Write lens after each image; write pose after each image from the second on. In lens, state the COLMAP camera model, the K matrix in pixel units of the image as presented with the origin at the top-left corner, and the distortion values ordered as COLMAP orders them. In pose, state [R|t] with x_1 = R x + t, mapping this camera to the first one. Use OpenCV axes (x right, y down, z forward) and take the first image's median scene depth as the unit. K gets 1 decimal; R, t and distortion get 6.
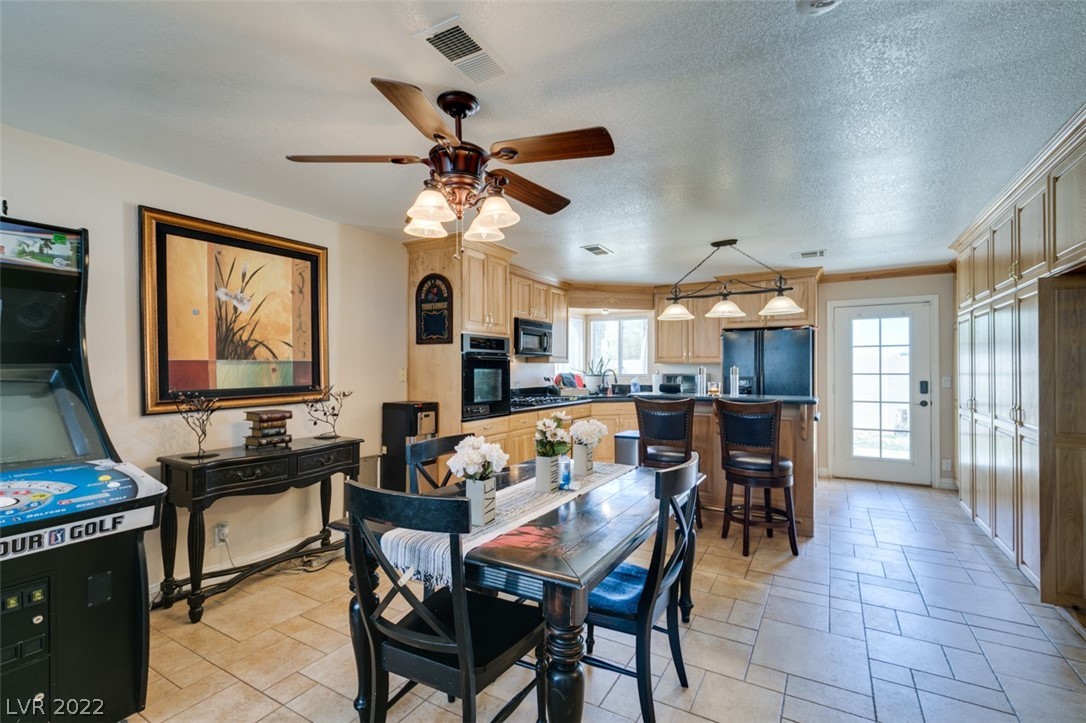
lens RADIAL K [[484.8, 0, 542.2], [0, 484.8, 368.8], [0, 0, 1]] dist [0.001664, -0.000441]
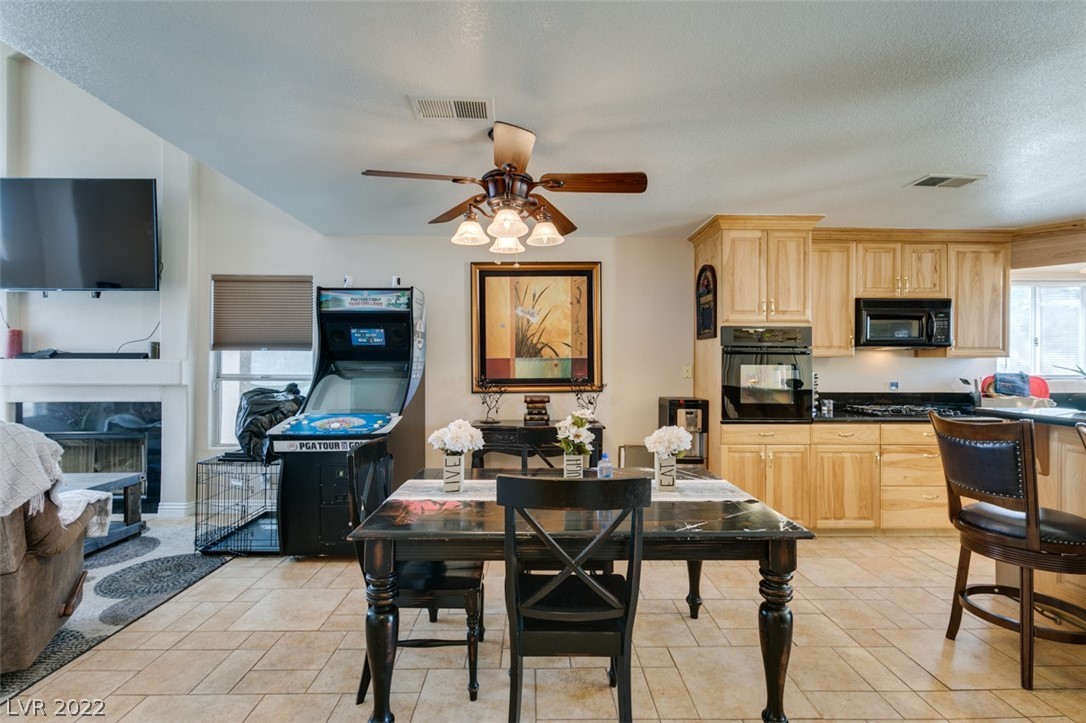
lens RADIAL K [[484.4, 0, 541.8], [0, 484.4, 364.4], [0, 0, 1]] dist [0.001713, -0.000629]
pose [[0.522214, 0.002681, -0.852810, 0.413447], [-0.003832, 0.999992, 0.000797, -0.000409], [0.852806, 0.002852, 0.522220, 0.225717]]
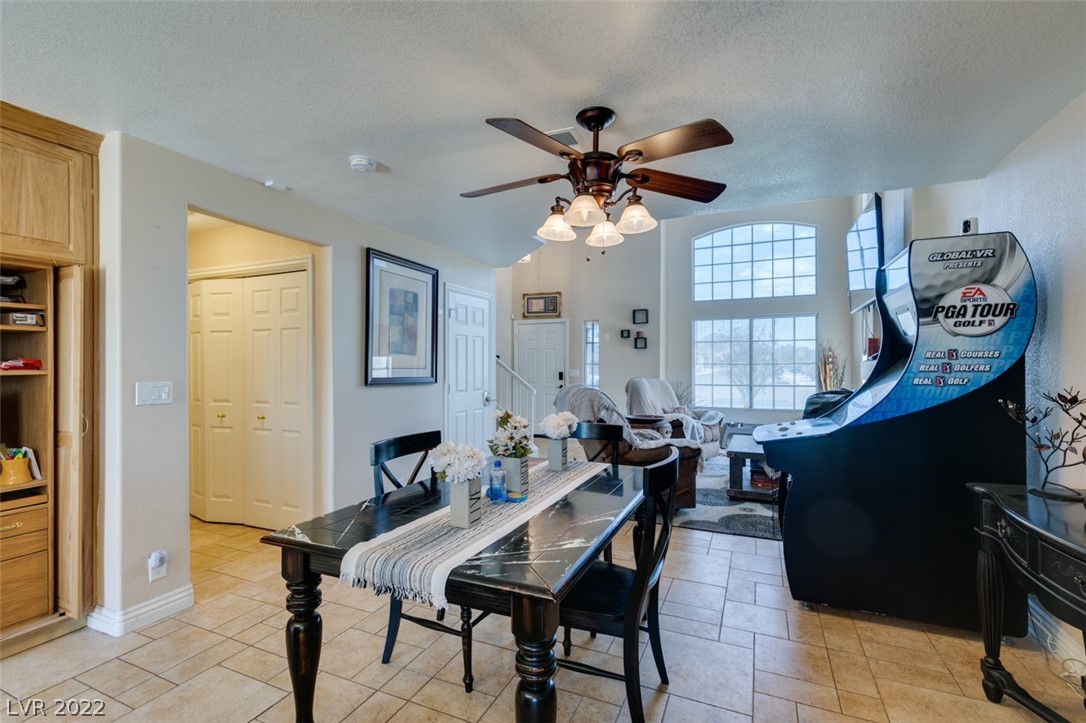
lens RADIAL K [[484.4, 0, 541.8], [0, 484.4, 364.4], [0, 0, 1]] dist [0.001713, -0.000629]
pose [[-0.993539, 0.003639, -0.113436, 0.034279], [0.004003, 0.999988, -0.002981, 0.003292], [0.113424, -0.003416, -0.993541, 0.990843]]
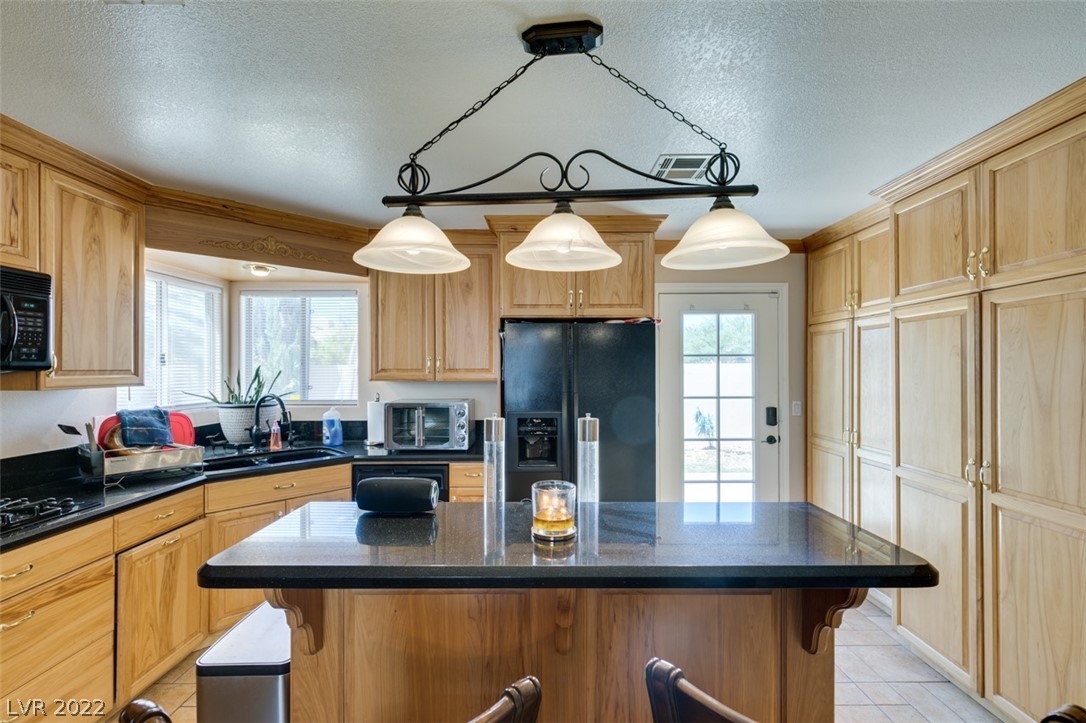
lens RADIAL K [[484.8, 0, 542.2], [0, 484.8, 368.8], [0, 0, 1]] dist [0.001664, -0.000441]
pose [[0.860036, -0.000466, 0.510234, 0.199766], [0.001221, 0.999999, -0.001144, -0.036868], [-0.510233, 0.001607, 0.860035, 0.733721]]
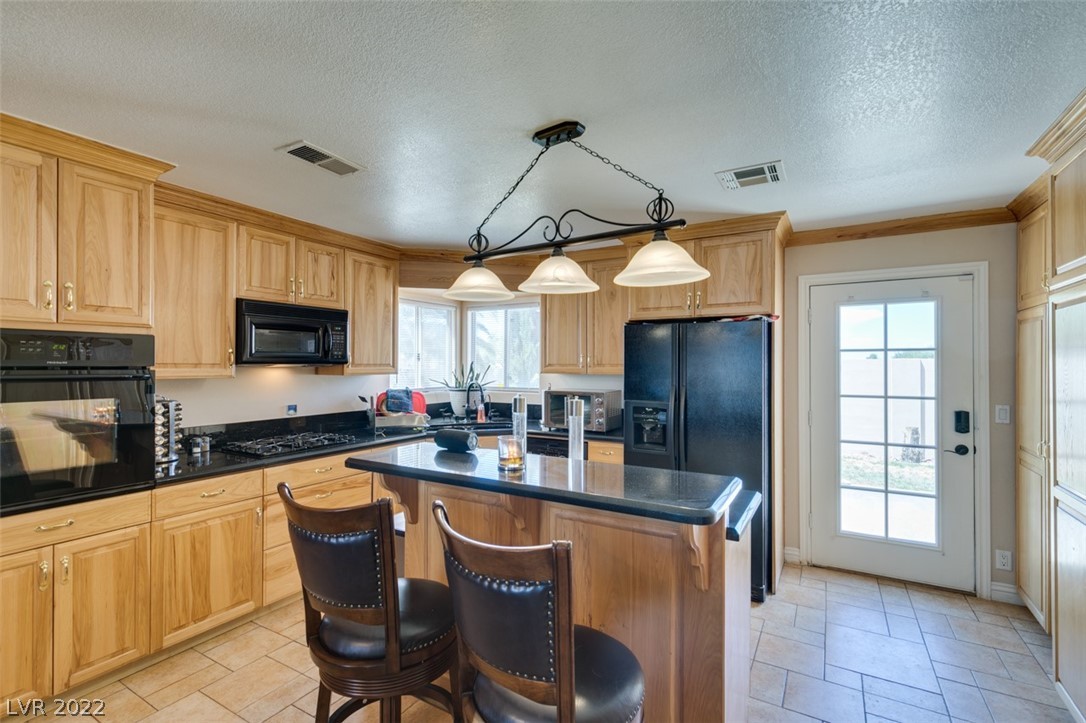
lens RADIAL K [[489.7, 0, 543.0], [0, 489.7, 361.5], [0, 0, 1]] dist [0.002911, -0.000138]
pose [[0.999986, 0.002784, 0.004526, 0.364148], [-0.002758, 0.999980, -0.005639, -0.037294], [-0.004542, 0.005627, 0.999974, 0.533215]]
